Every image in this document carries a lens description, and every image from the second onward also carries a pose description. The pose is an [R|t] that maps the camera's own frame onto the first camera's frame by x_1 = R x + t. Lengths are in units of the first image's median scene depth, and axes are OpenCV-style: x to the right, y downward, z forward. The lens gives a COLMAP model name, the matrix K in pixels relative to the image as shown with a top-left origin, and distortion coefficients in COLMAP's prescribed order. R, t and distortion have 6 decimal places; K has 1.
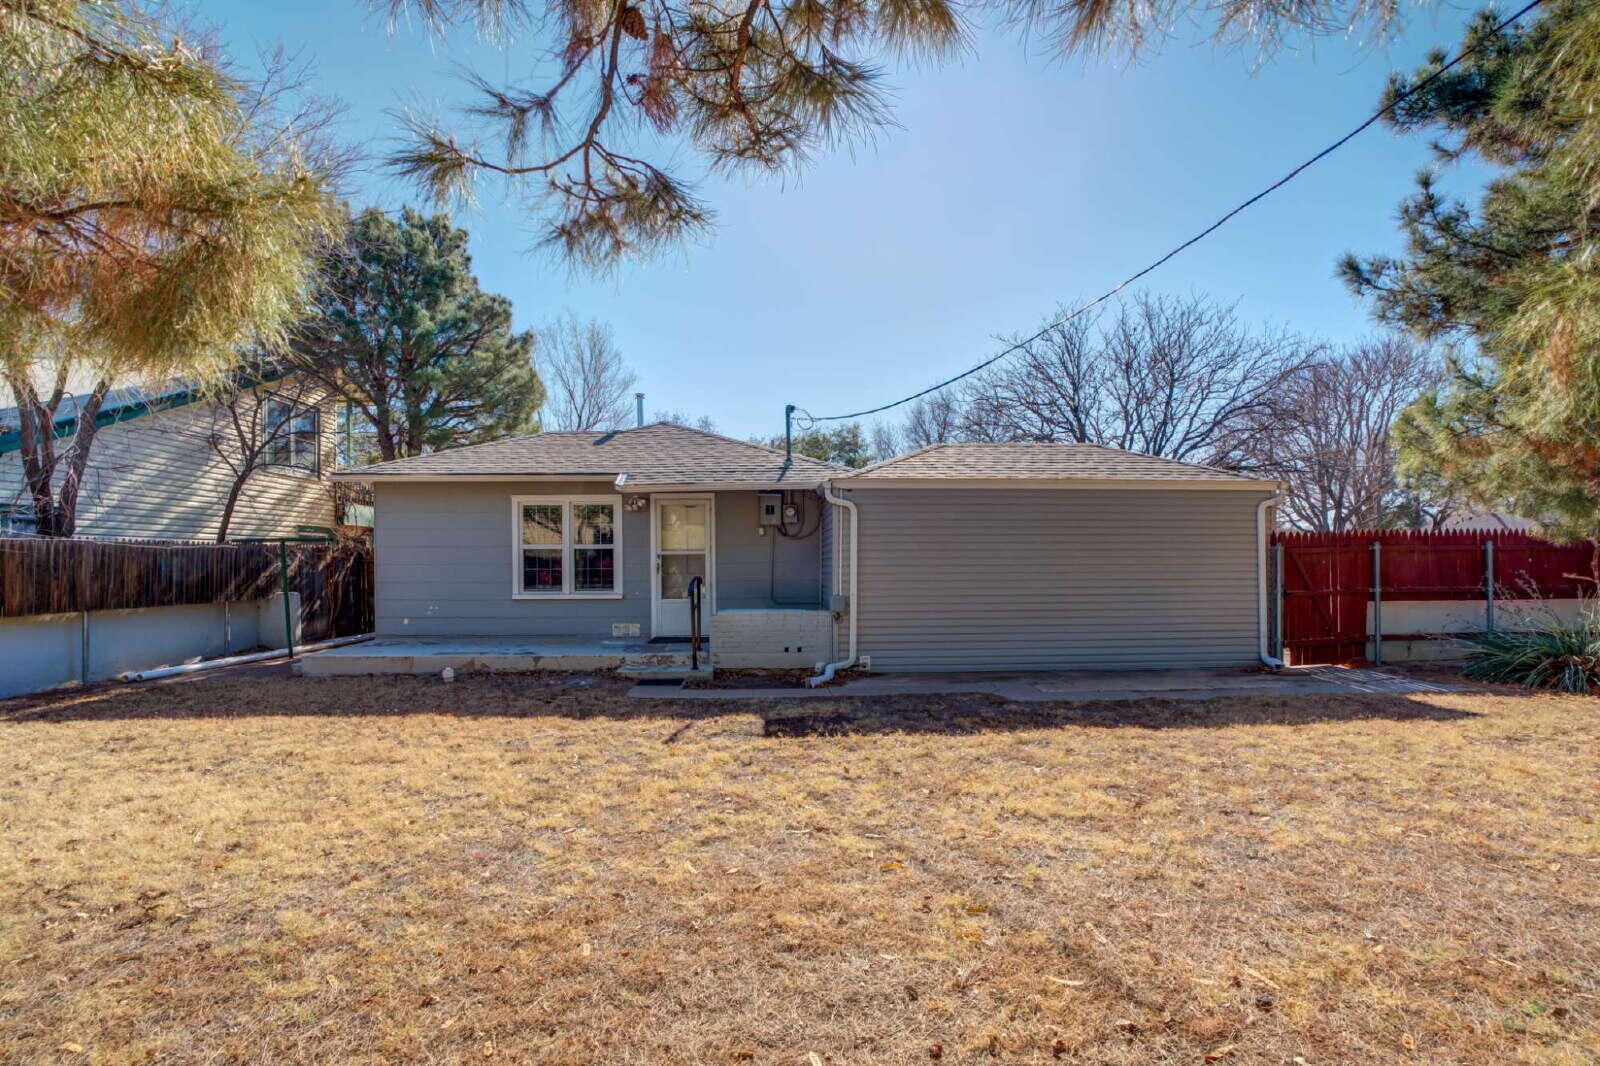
lens RADIAL K [[724.0, 0, 804.8], [0, 724.0, 539.4], [0, 0, 1]] dist [-0.023799, 0.019495]
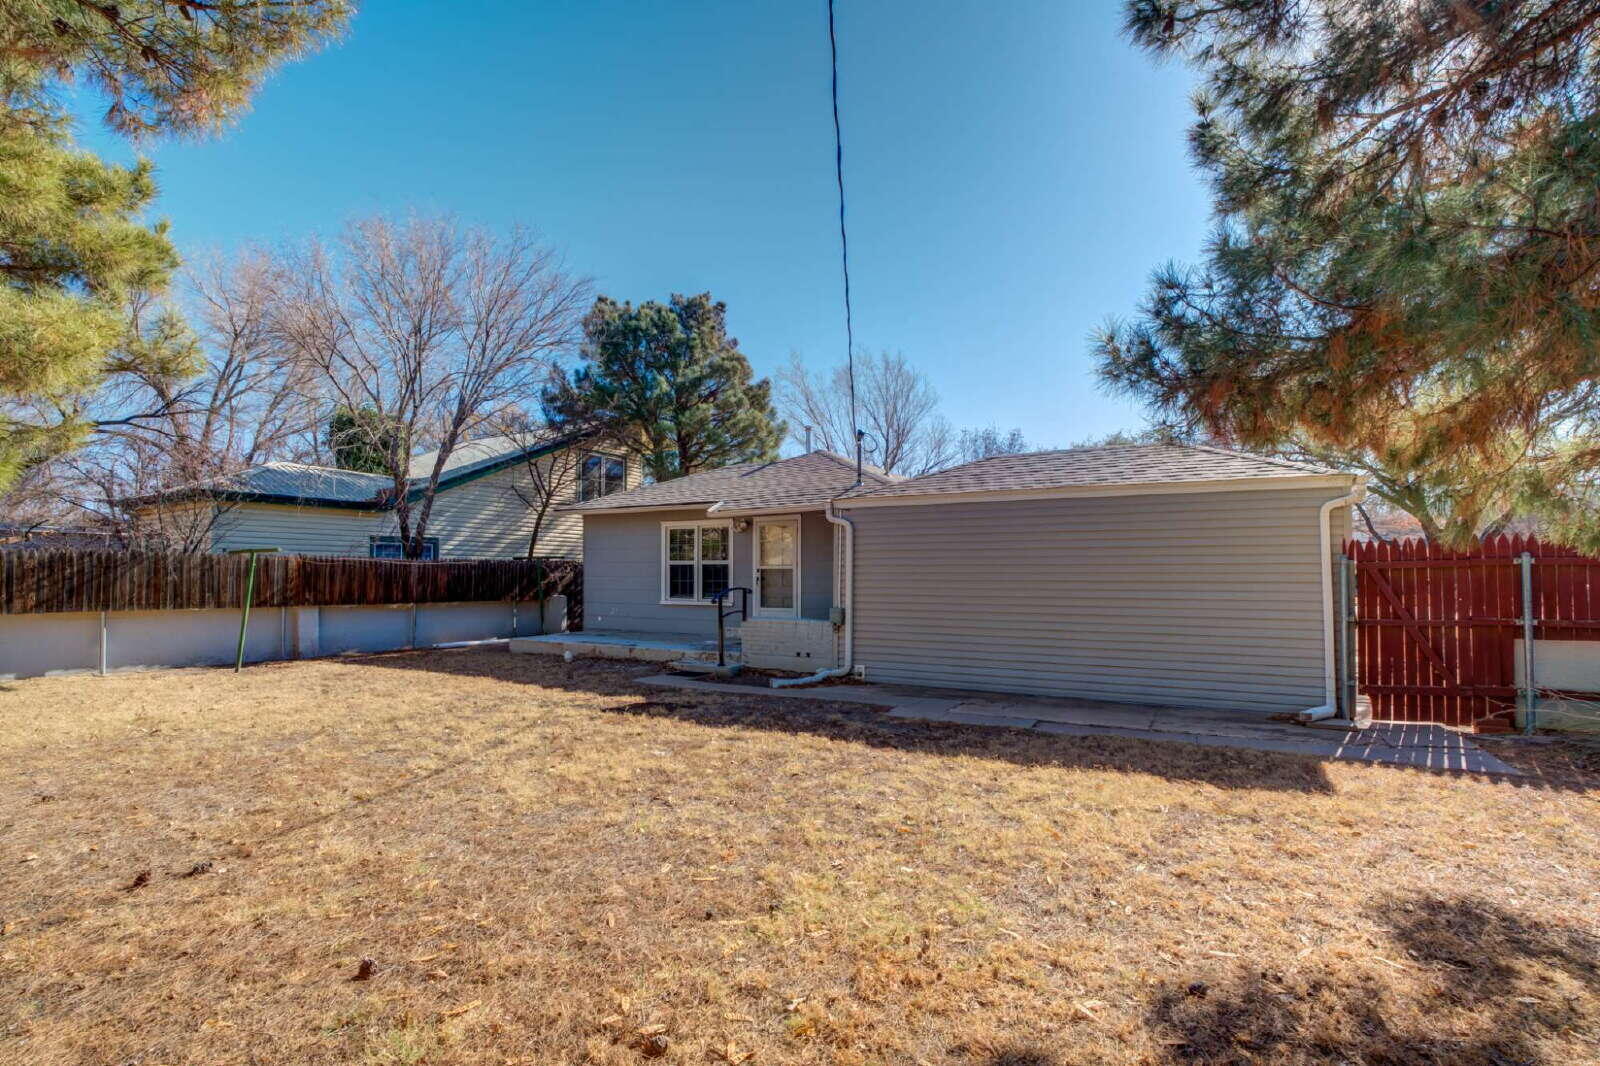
lens RADIAL K [[736.5, 0, 799.6], [0, 736.5, 537.3], [0, 0, 1]] dist [0.000366, 0.000179]
pose [[0.854740, -0.020036, -0.518670, 0.547395], [0.008755, 0.999669, -0.024188, -0.001265], [0.518983, 0.016134, 0.854632, 0.022811]]
